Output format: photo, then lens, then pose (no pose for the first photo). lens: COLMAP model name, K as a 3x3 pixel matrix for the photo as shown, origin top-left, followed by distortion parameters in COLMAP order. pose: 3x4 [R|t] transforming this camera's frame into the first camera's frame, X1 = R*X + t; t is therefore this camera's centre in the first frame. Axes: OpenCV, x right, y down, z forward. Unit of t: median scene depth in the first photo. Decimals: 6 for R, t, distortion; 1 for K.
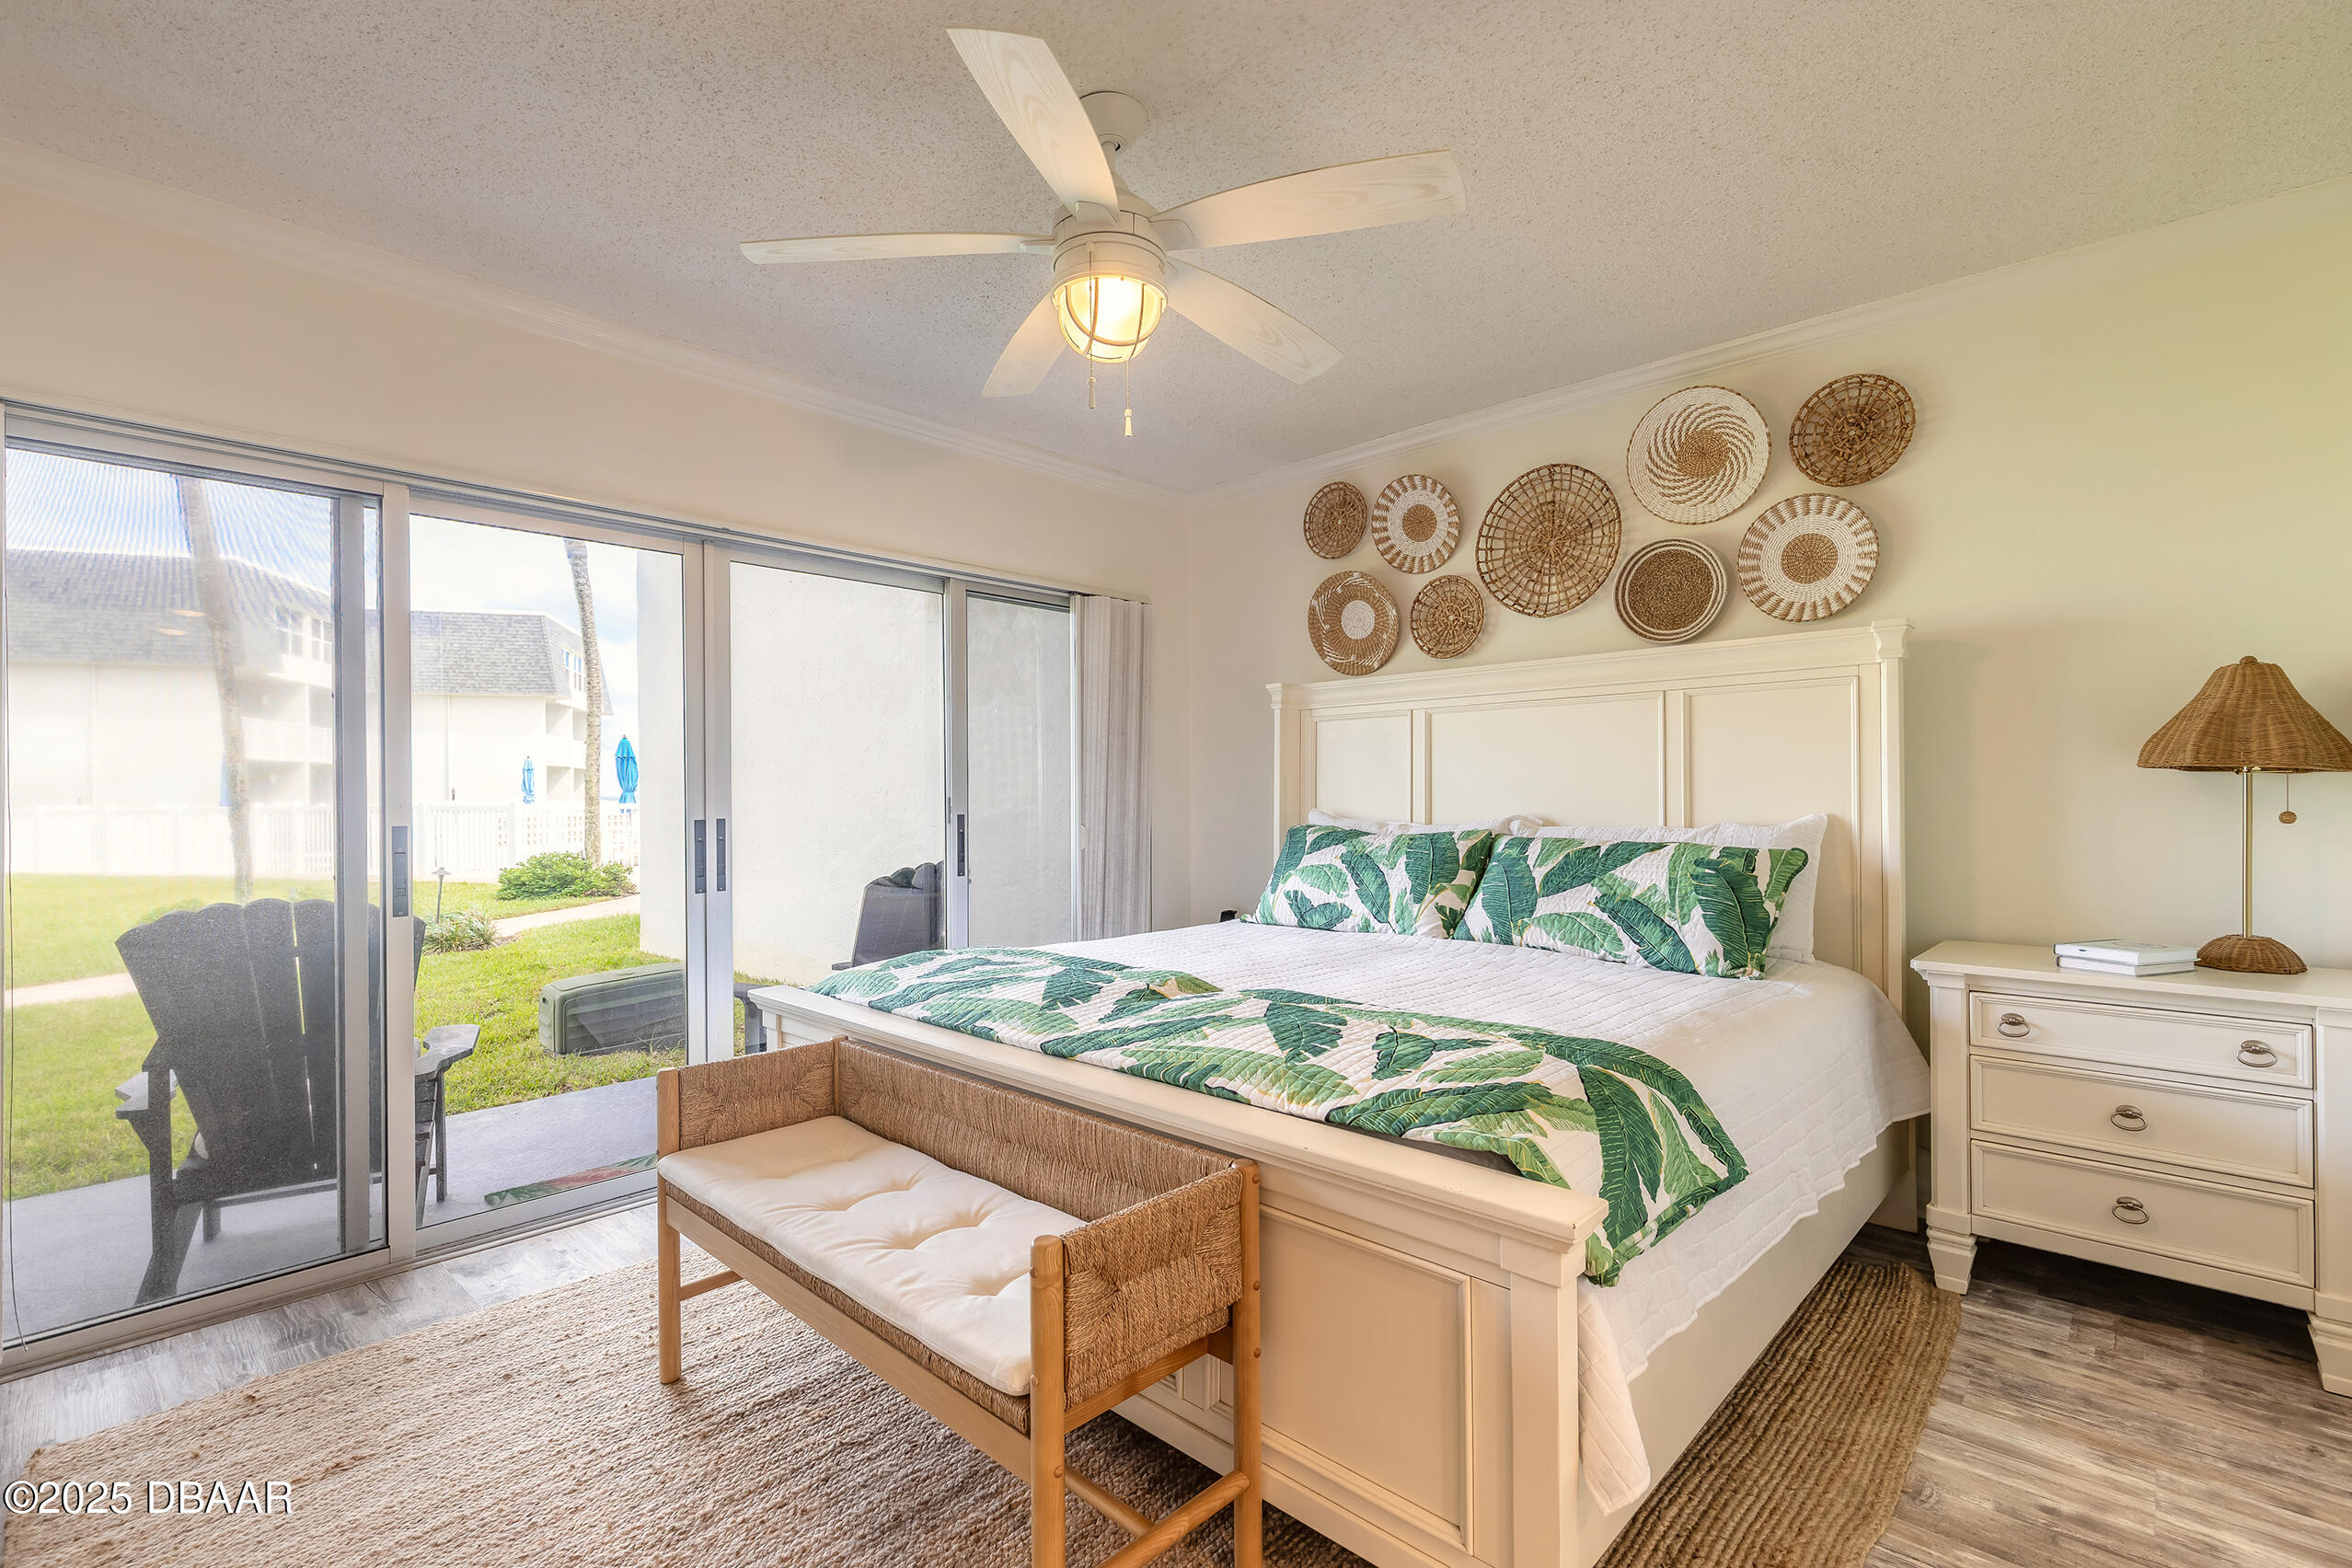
lens RADIAL K [[1060.3, 0, 1170.1], [0, 1060.3, 788.1], [0, 0, 1]] dist [0.011919, -0.001557]
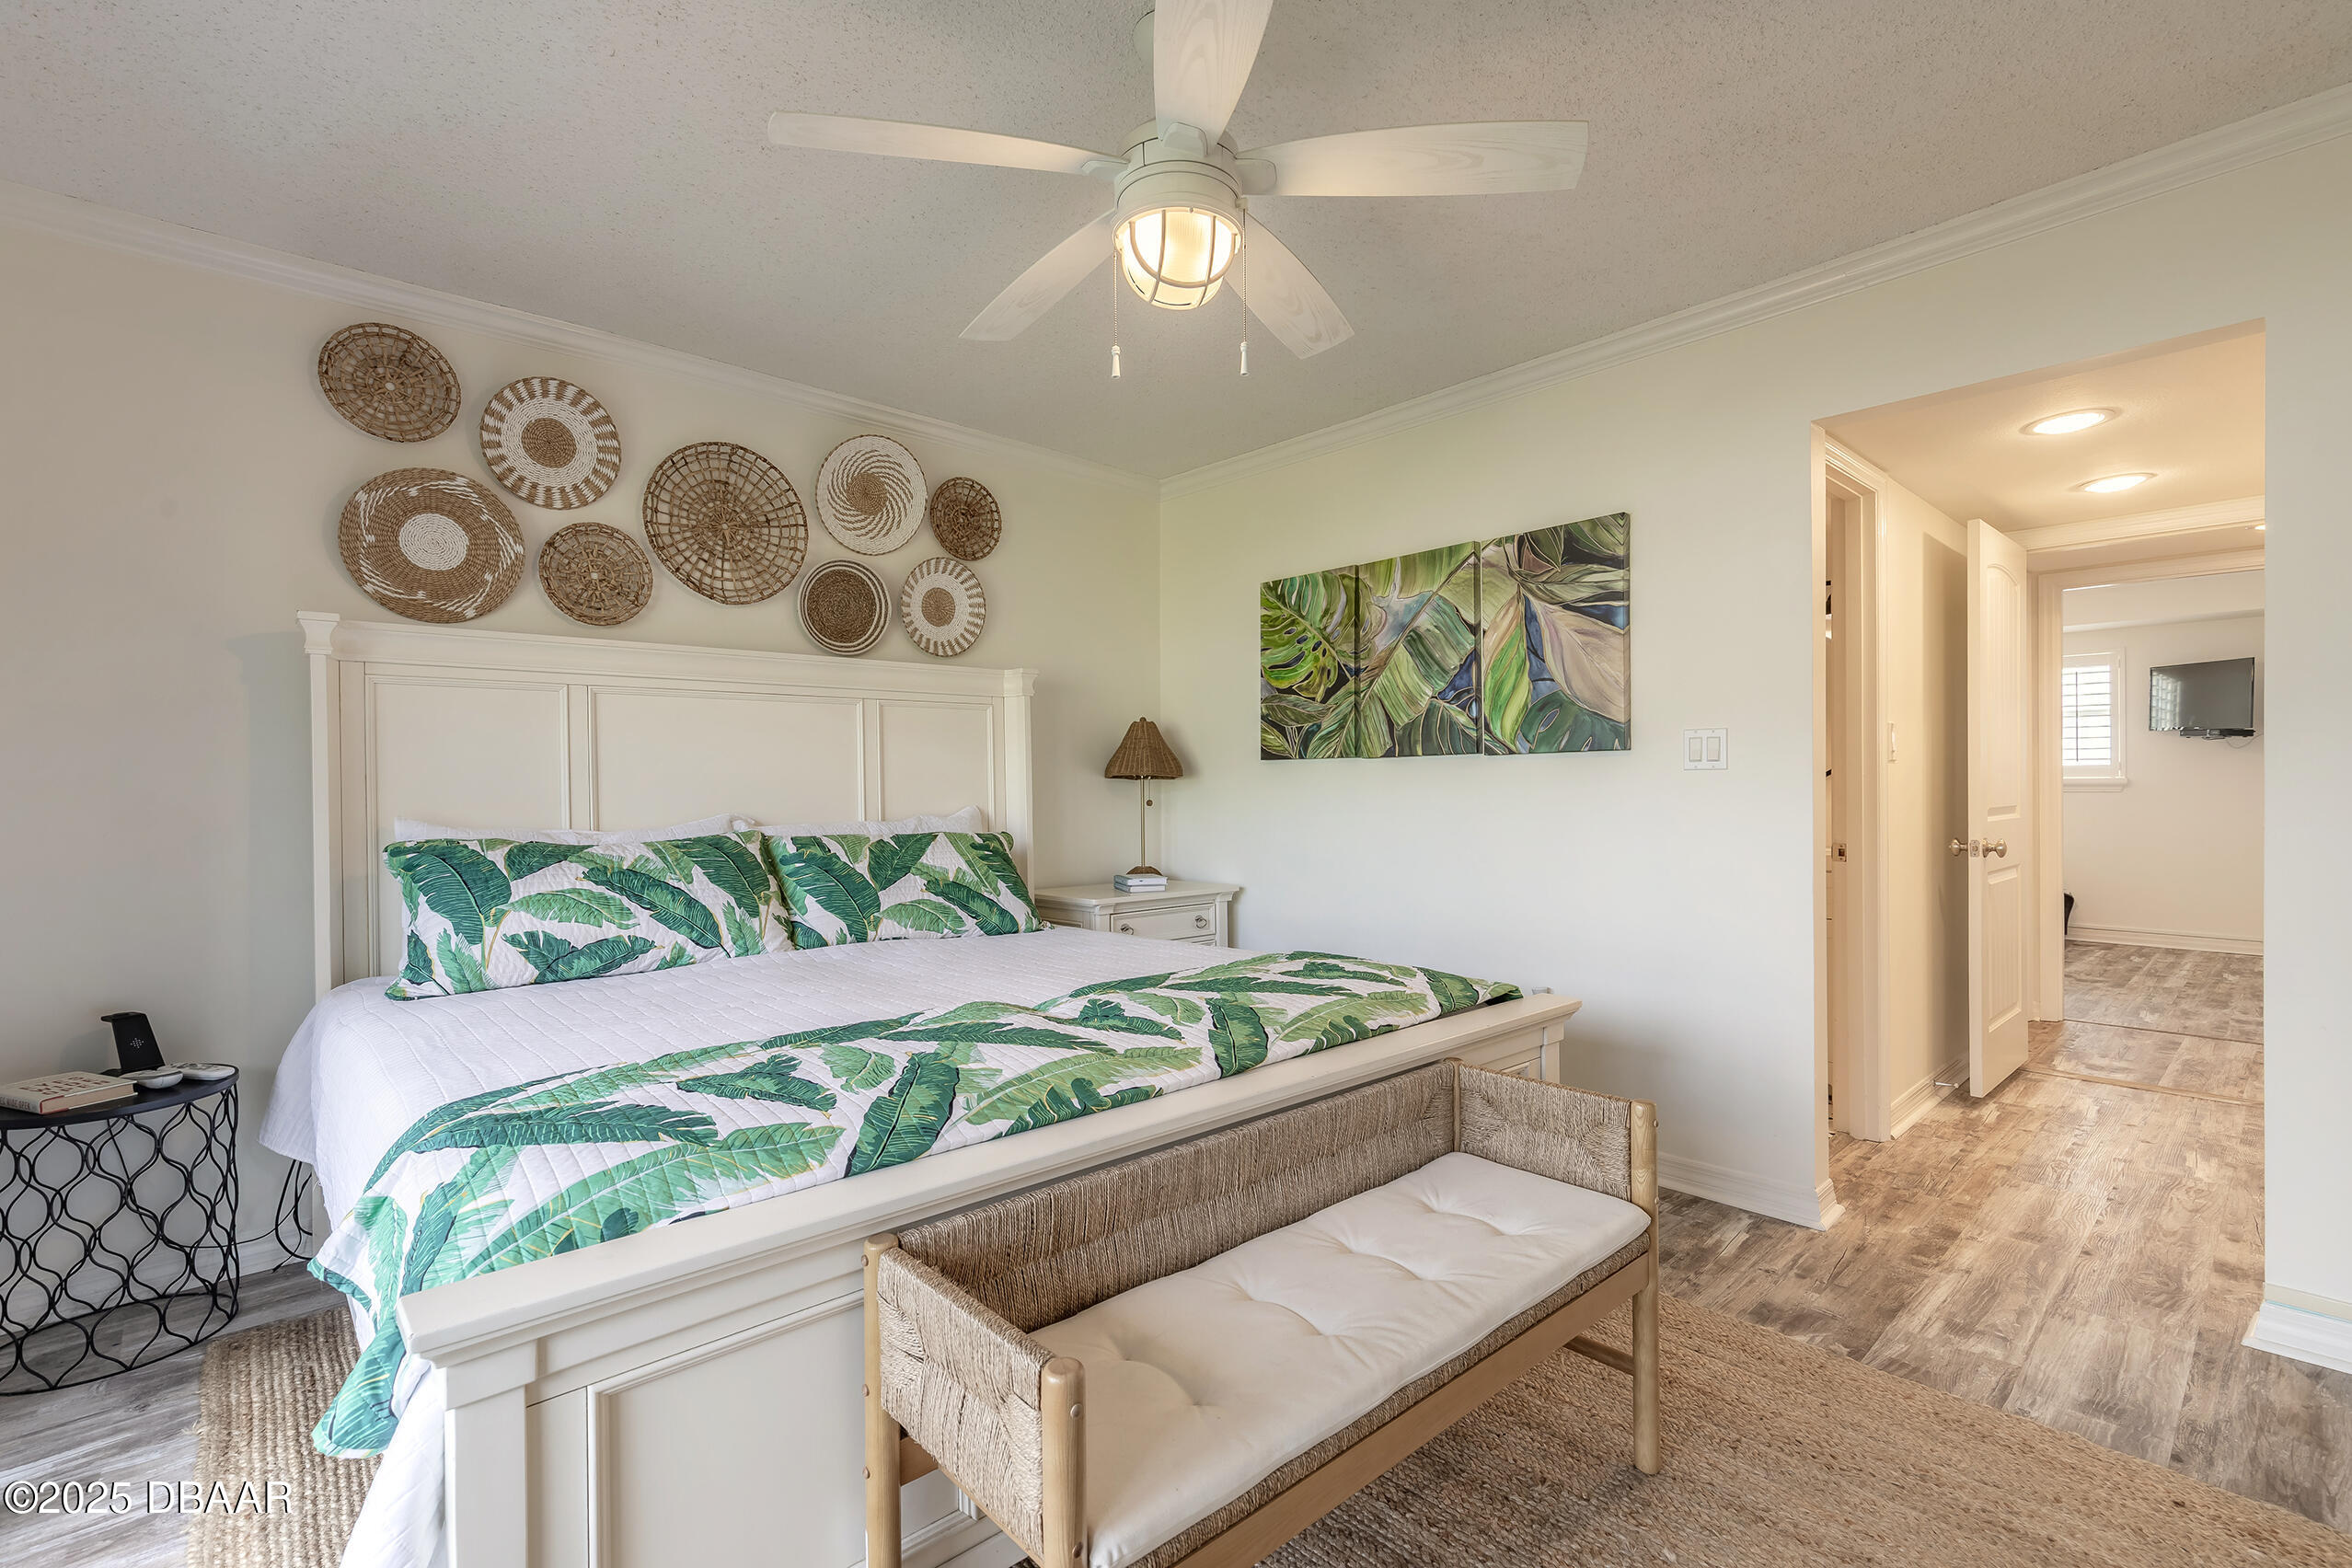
lens RADIAL K [[1060.3, 0, 1173.7], [0, 1060.3, 784.5], [0, 0, 1]] dist [0.011919, -0.001557]
pose [[0.066601, 0.008643, 0.997742, -0.575181], [0.001809, 0.999960, -0.008783, 0.007738], [-0.997778, 0.002390, 0.066583, 0.562318]]
